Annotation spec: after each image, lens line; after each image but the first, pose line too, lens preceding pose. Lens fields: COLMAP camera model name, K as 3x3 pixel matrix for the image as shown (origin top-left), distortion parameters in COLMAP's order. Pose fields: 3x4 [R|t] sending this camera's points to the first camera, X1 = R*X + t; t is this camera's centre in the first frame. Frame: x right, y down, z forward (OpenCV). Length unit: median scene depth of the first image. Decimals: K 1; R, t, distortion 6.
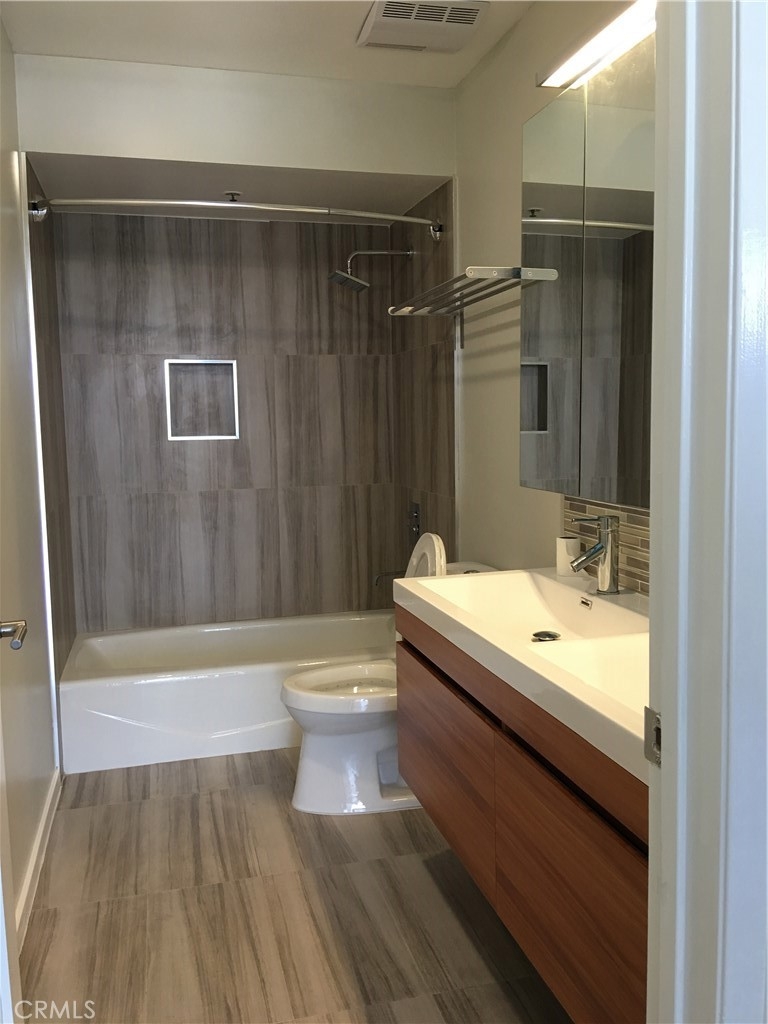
lens RADIAL K [[864.5, 0, 380.9], [0, 864.5, 514.8], [0, 0, 1]] dist [0.036737, -0.063110]
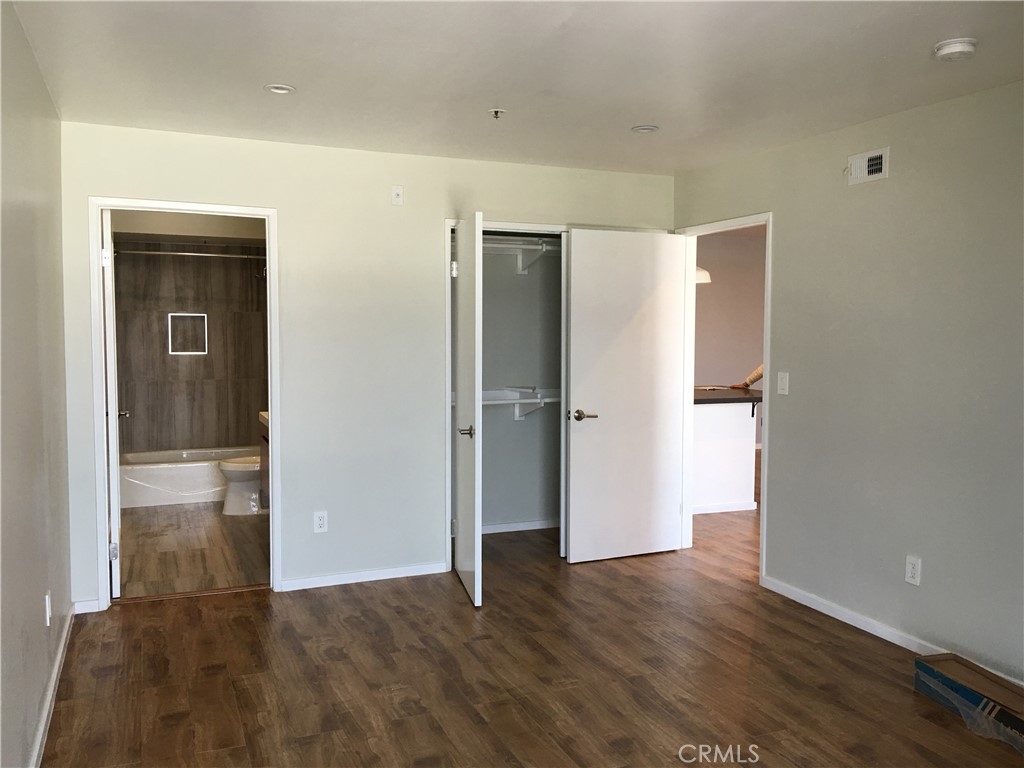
lens RADIAL K [[864.5, 0, 518.0], [0, 864.5, 380.2], [0, 0, 1]] dist [0.036737, -0.063110]
pose [[0.988698, 0.016083, 0.149055, 0.240286], [-0.009775, 0.999029, -0.042958, 0.049372], [-0.149601, 0.041016, 0.987895, -1.047328]]
